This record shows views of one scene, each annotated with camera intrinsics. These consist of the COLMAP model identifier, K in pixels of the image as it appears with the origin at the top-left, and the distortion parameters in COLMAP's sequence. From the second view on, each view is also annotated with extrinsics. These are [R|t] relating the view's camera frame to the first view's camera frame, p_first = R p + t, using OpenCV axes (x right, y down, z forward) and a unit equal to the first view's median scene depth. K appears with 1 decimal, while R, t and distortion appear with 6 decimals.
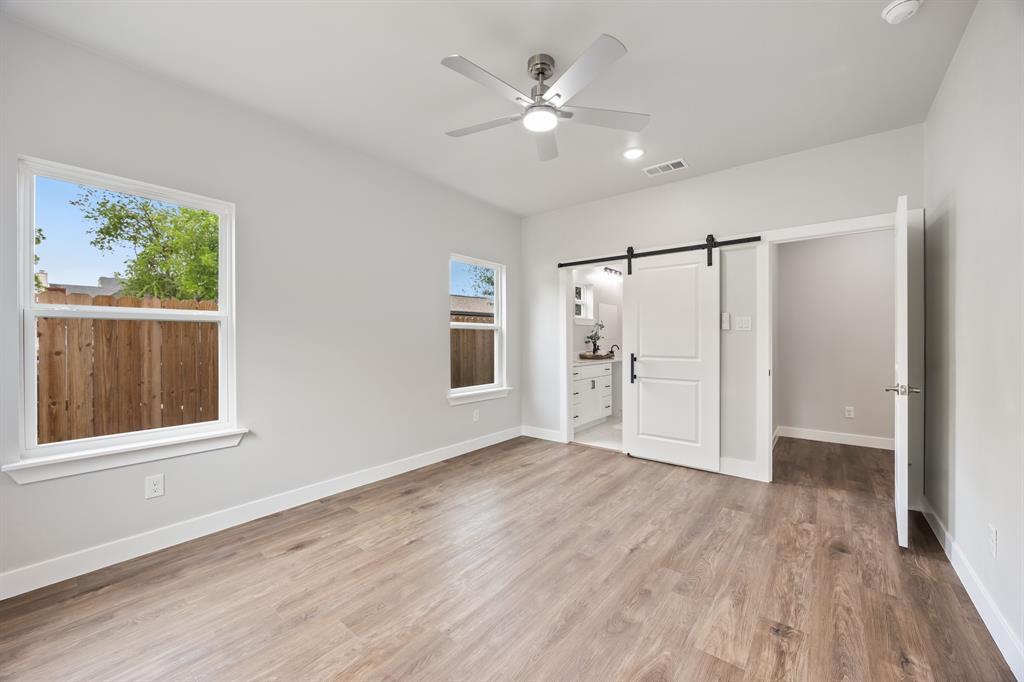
lens RADIAL K [[403.1, 0, 516.3], [0, 403.1, 341.2], [0, 0, 1]] dist [0.002695, 0.000008]
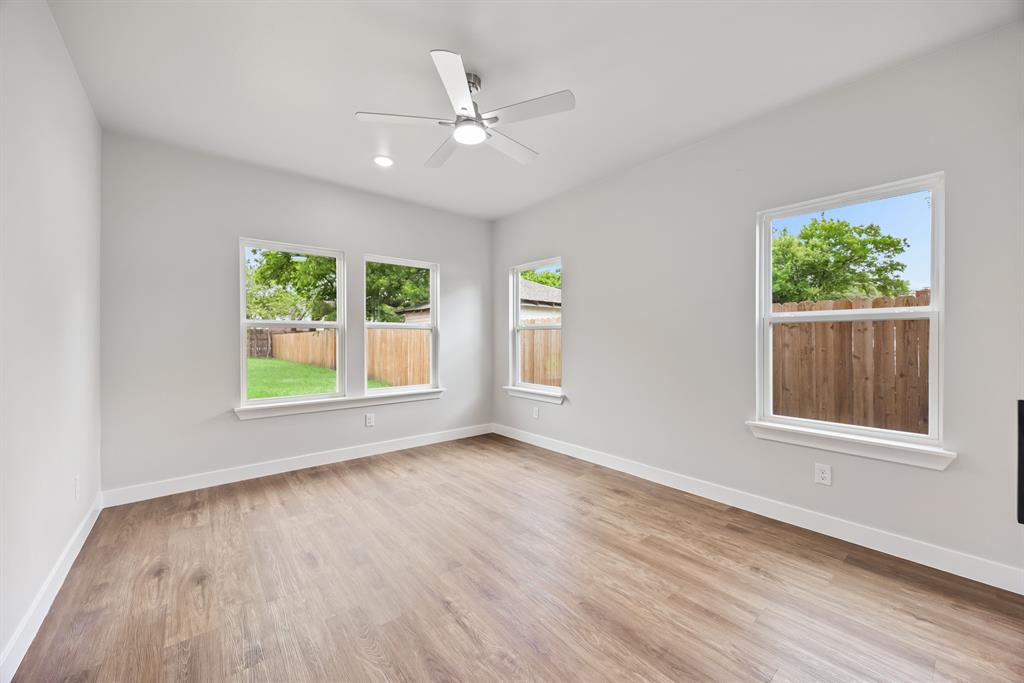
lens RADIAL K [[403.1, 0, 516.3], [0, 403.1, 341.7], [0, 0, 1]] dist [0.002695, 0.000008]
pose [[-0.234523, 0.006592, -0.972088, 0.600533], [-0.002315, 0.999970, 0.007339, -0.006398], [0.972108, 0.003972, -0.234501, 0.766273]]
